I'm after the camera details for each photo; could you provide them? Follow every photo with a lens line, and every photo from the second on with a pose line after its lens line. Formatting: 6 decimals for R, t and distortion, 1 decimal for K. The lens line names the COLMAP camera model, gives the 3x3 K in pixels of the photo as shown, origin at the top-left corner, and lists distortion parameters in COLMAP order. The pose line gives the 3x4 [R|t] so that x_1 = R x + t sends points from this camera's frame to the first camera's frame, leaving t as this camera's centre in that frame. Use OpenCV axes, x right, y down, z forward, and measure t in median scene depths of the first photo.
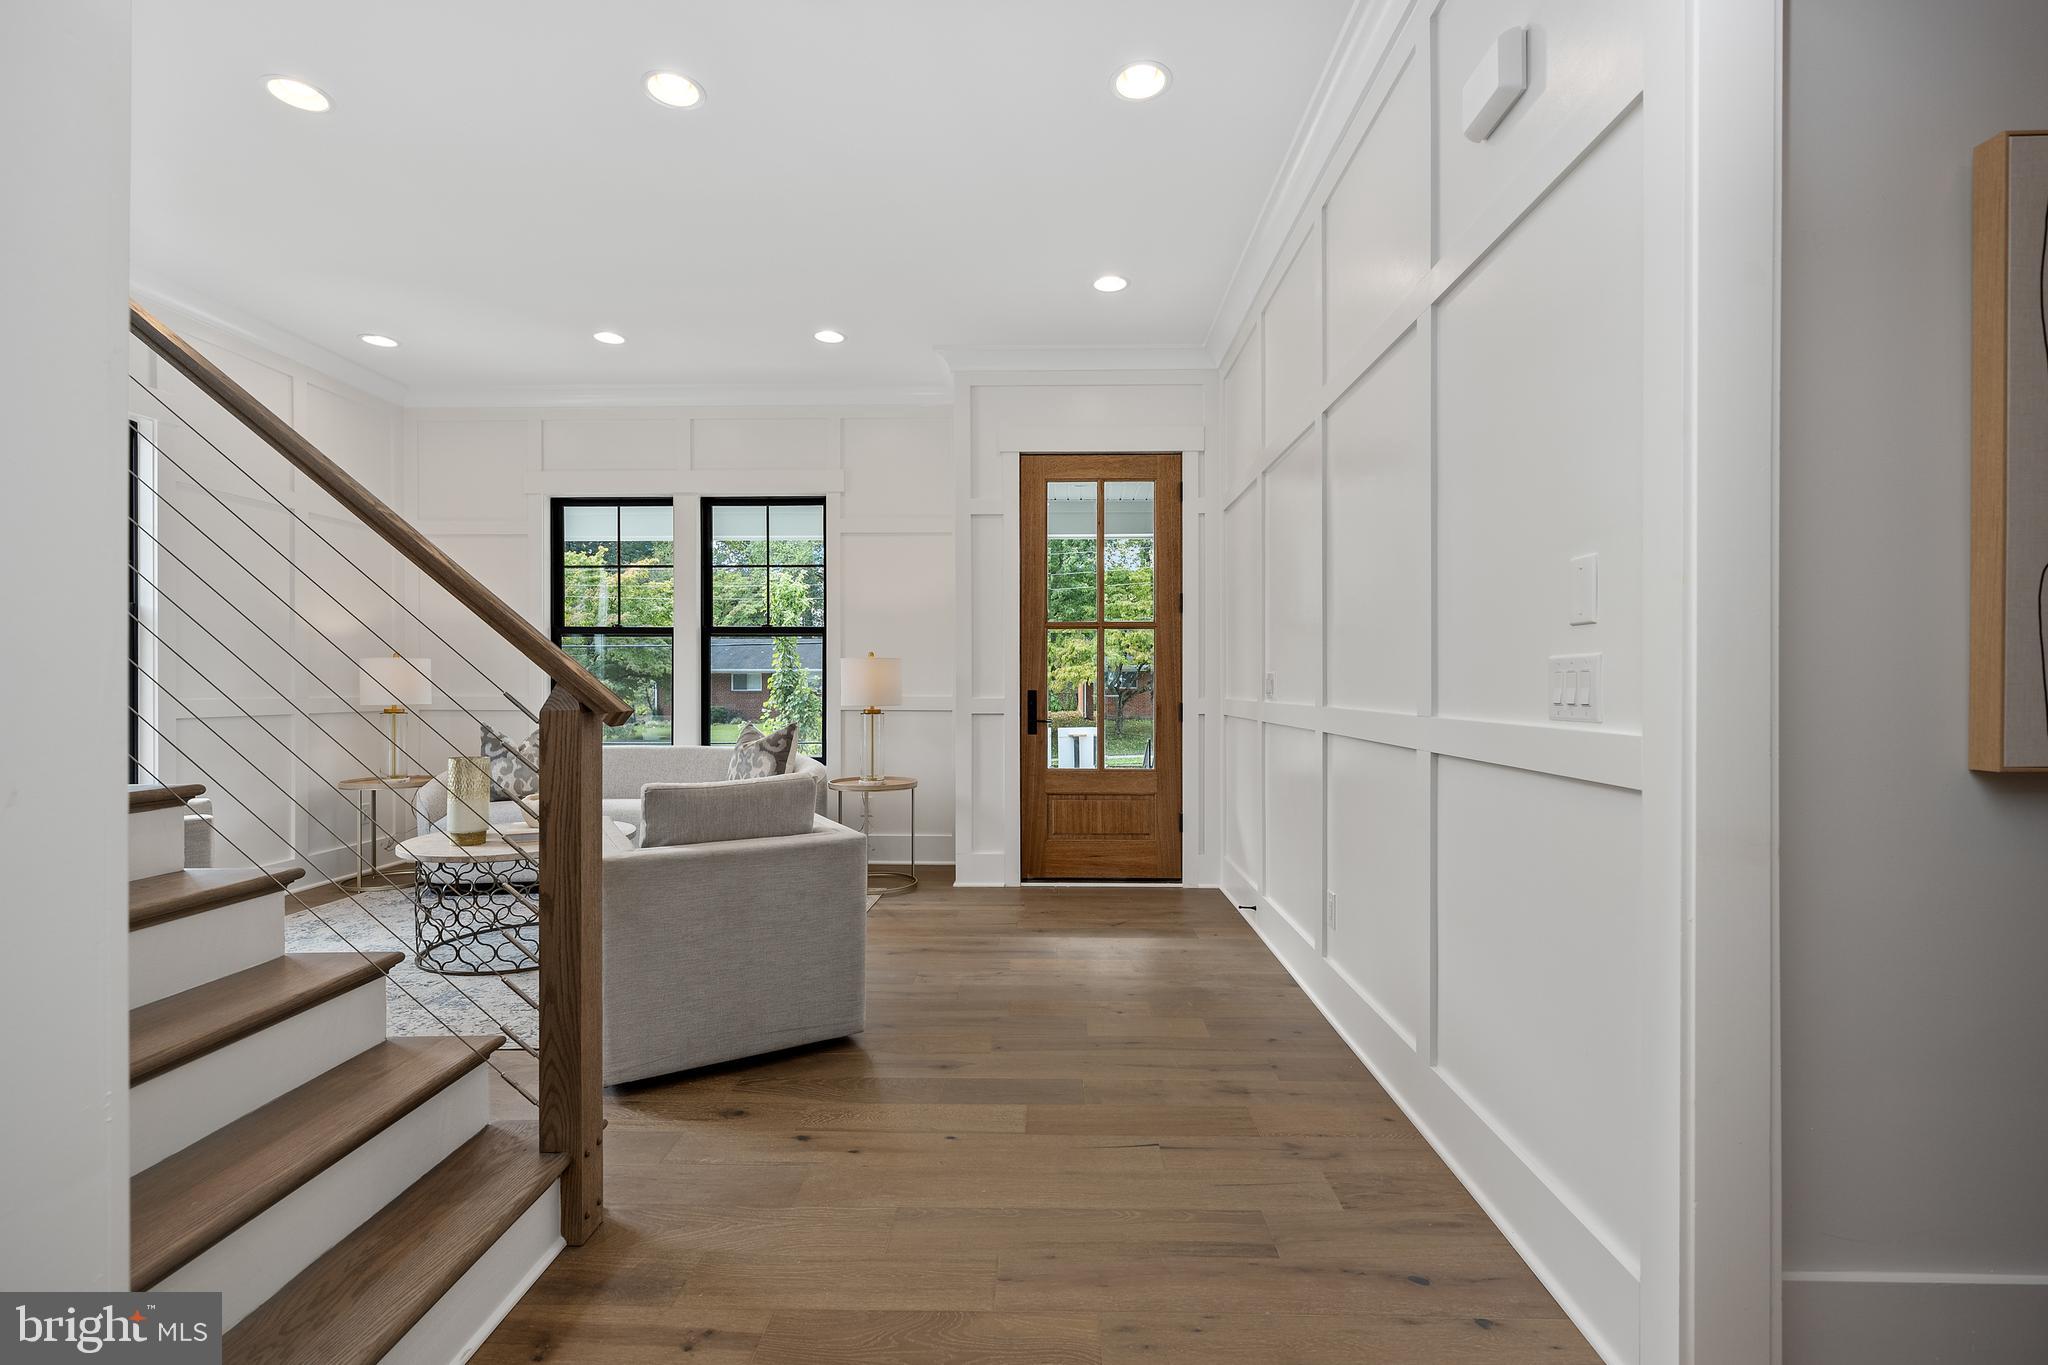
lens RADIAL K [[899.8, 0, 1024.0], [0, 899.8, 682.5], [0, 0, 1]] dist [0.000943, -0.000056]
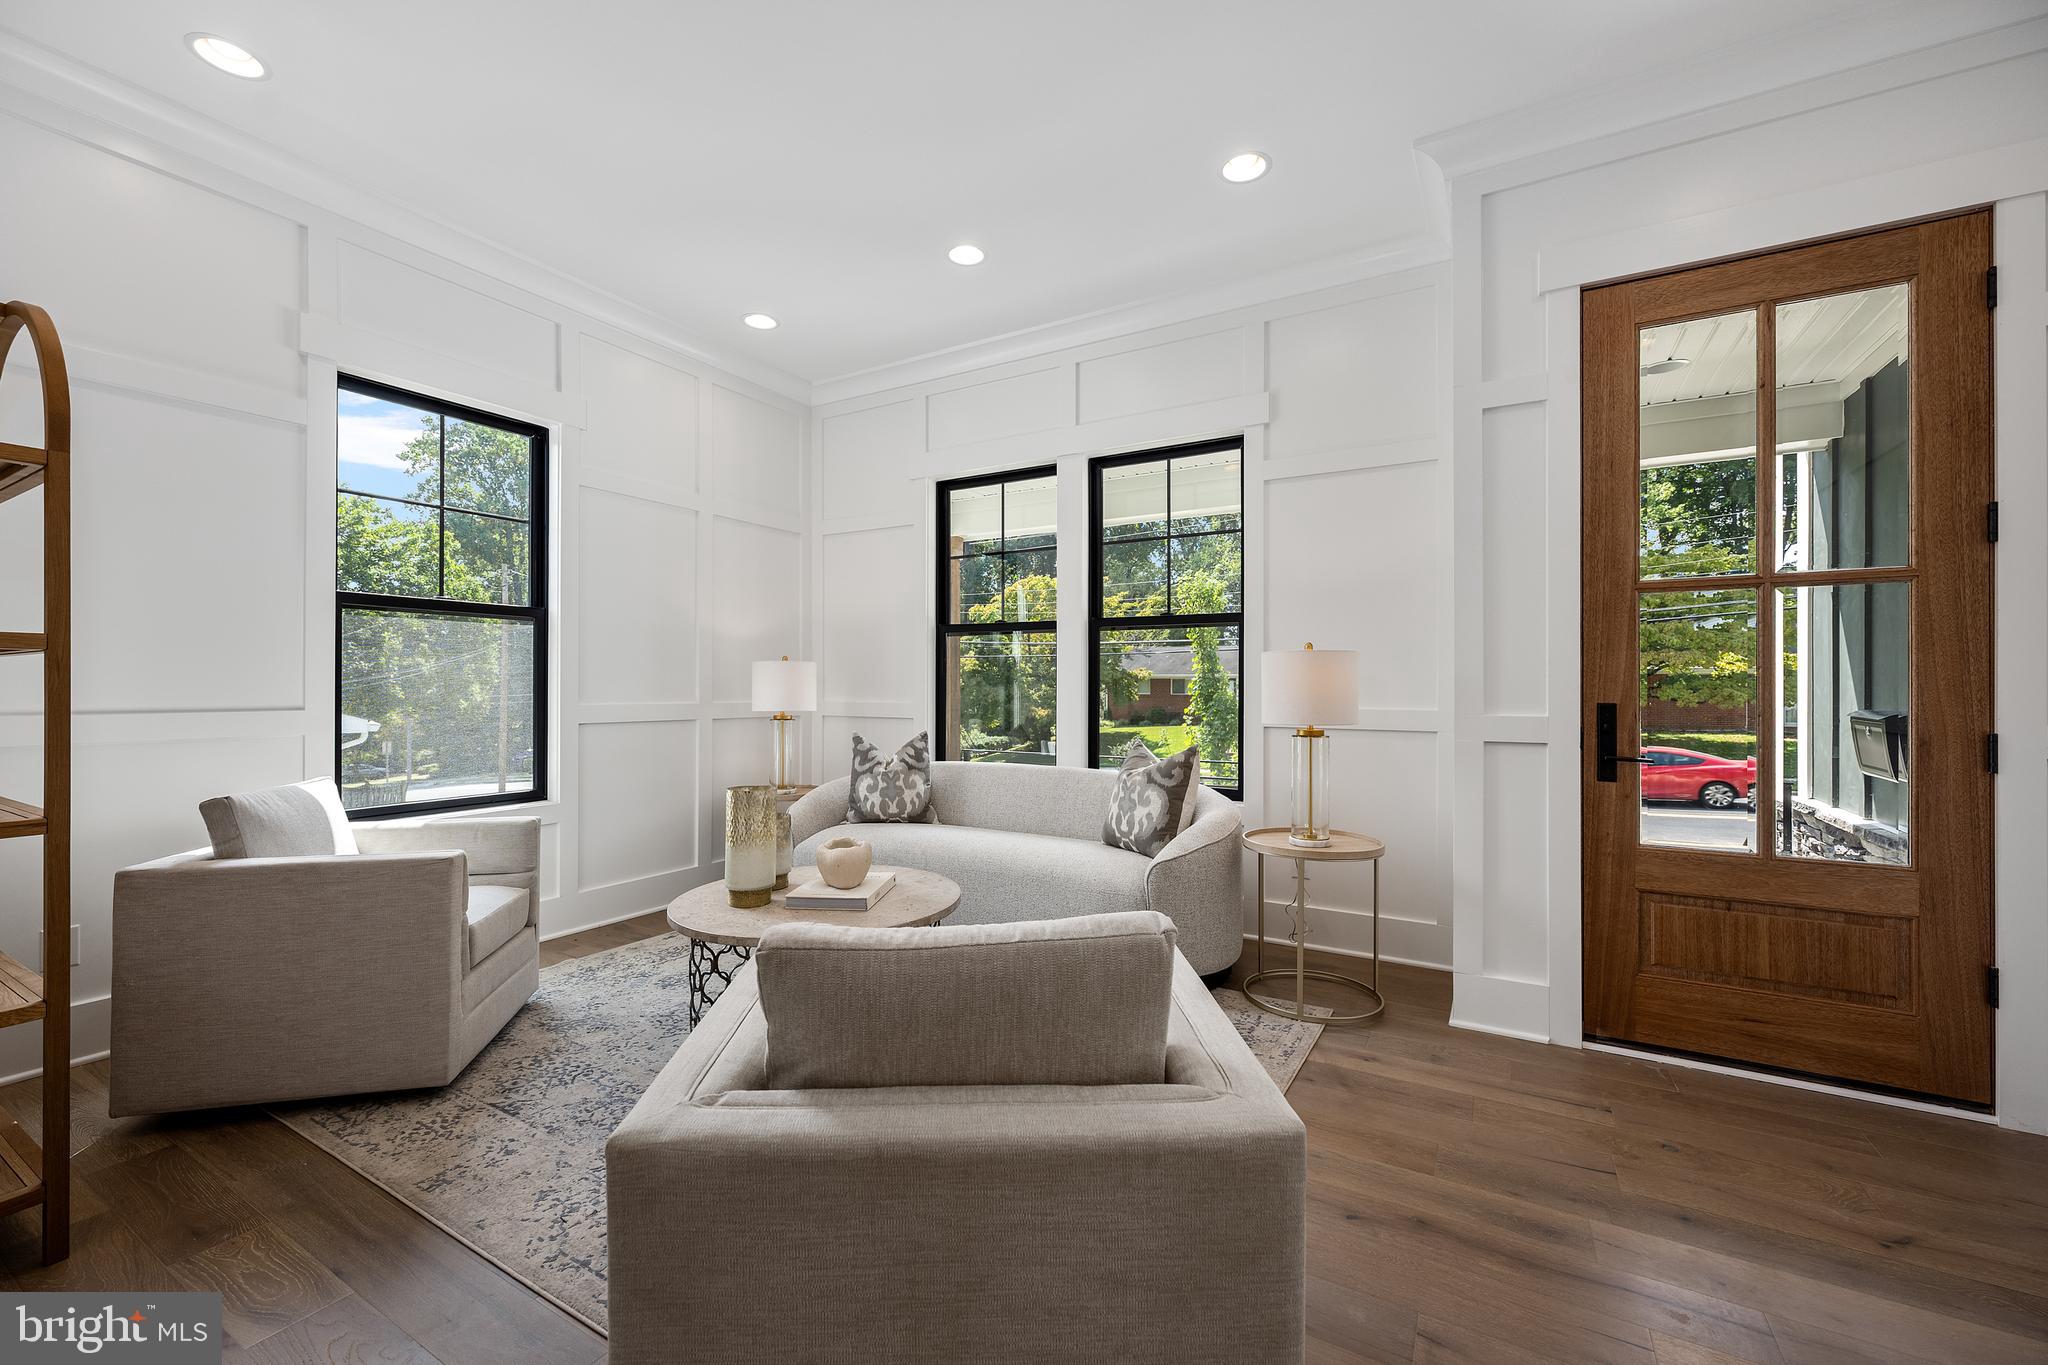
lens RADIAL K [[831.6, 0, 1024.0], [0, 831.6, 682.5], [0, 0, 1]] dist [-0.000018, 0.000237]
pose [[0.880523, -0.000581, -0.474003, -0.065717], [-0.001897, 0.999987, -0.004751, -0.001288], [0.473999, 0.005082, 0.880511, 0.370105]]
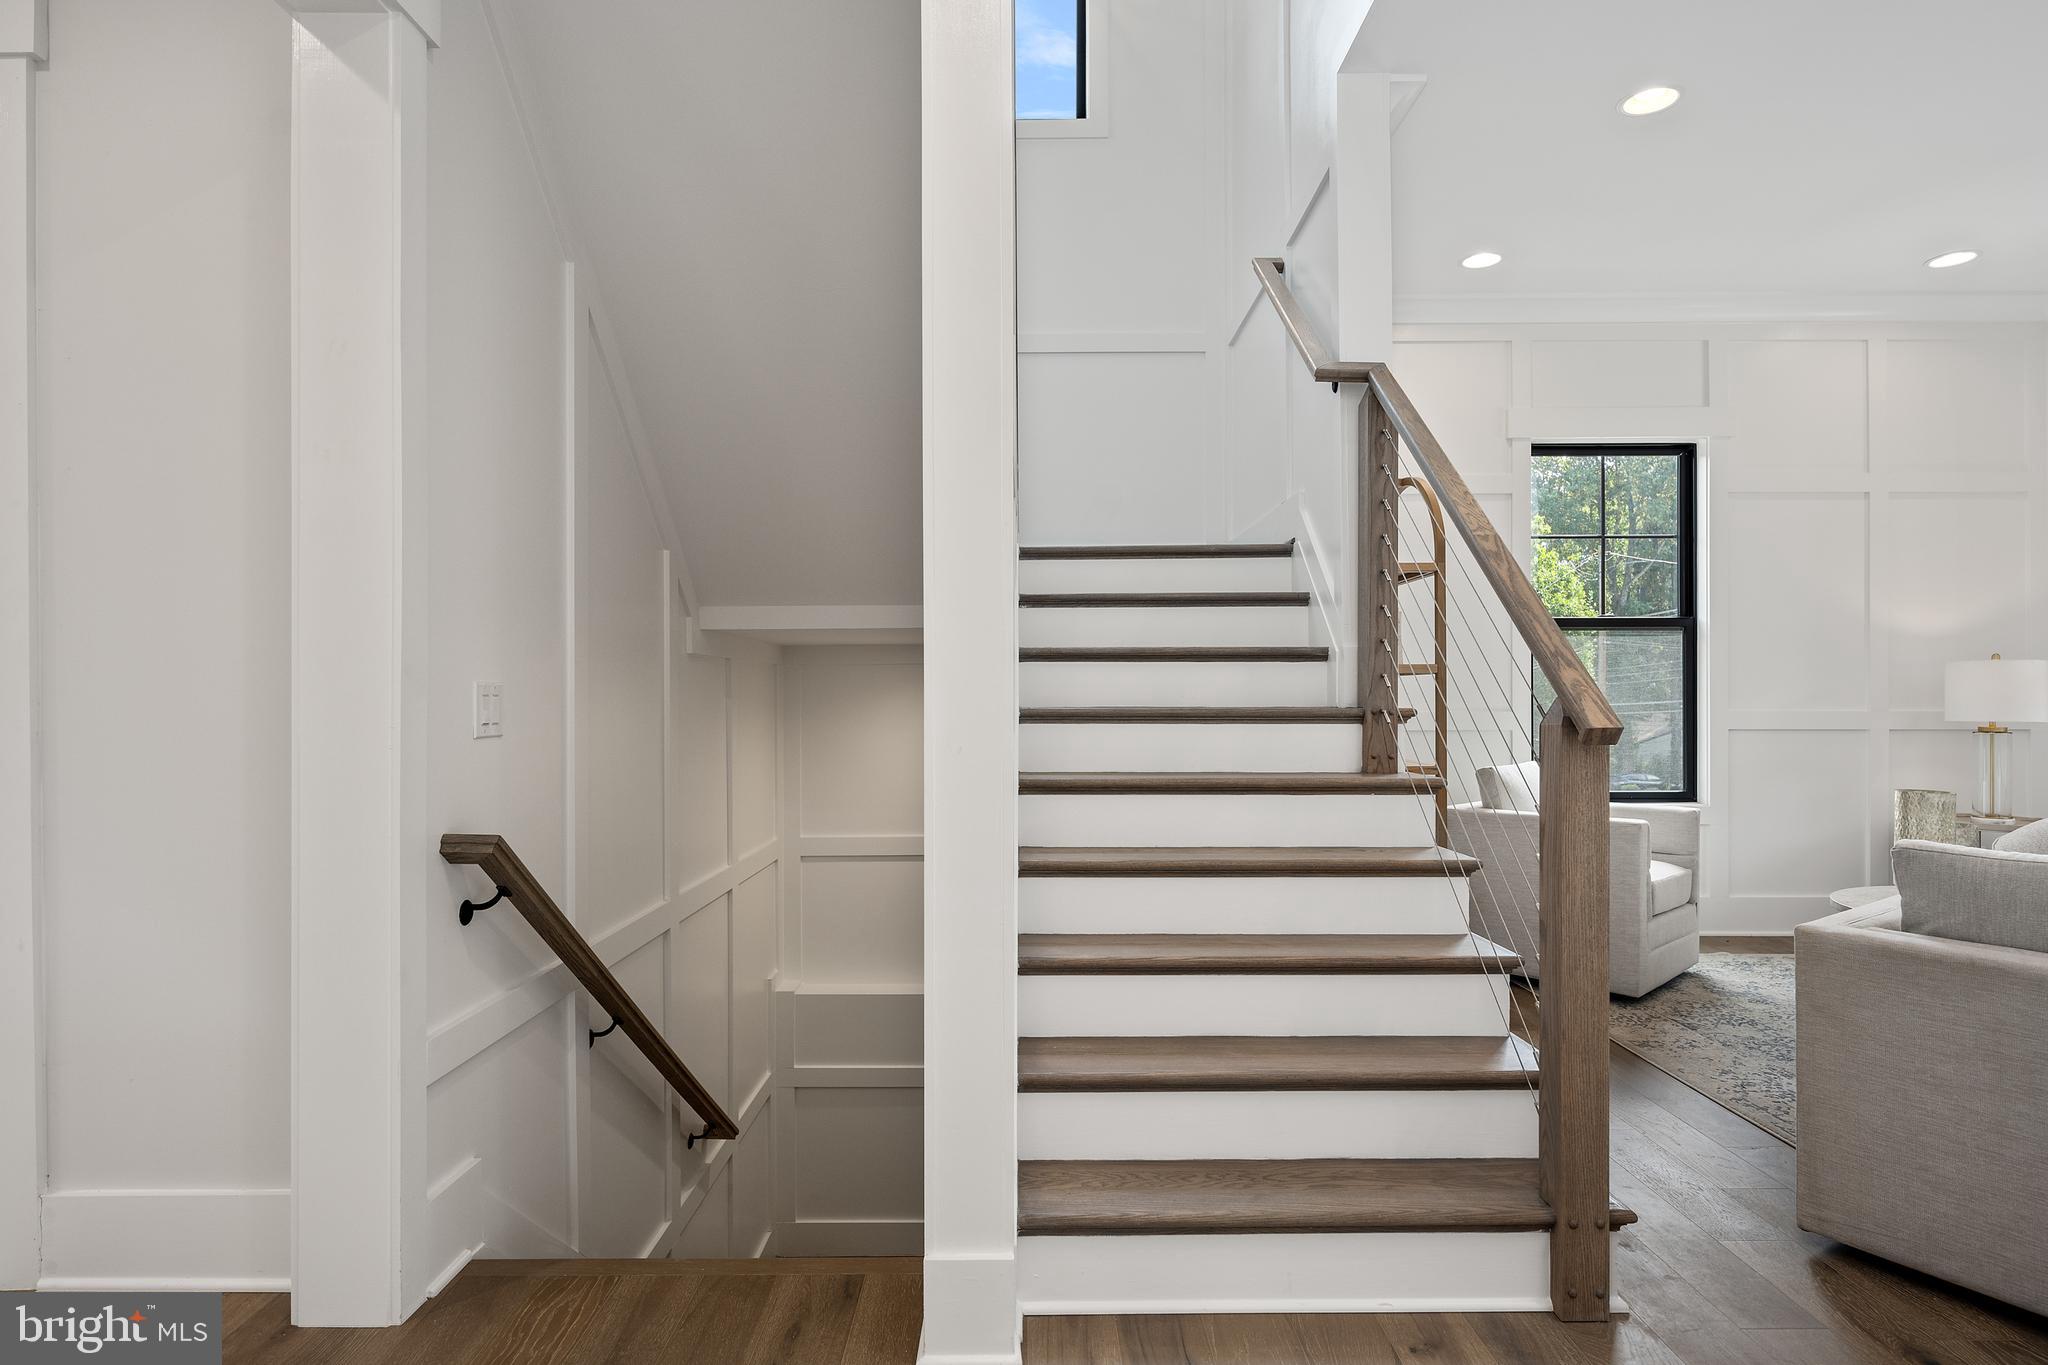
lens RADIAL K [[1081.2, 0, 1024.2], [0, 1081.2, 695.1], [0, 0, 1]] dist [0.000046, -0.000642]
pose [[0.032115, 0.001074, -0.999484, 0.204416], [0.001645, 0.999998, 0.001127, -0.000317], [0.999483, -0.001680, 0.032114, 0.154827]]
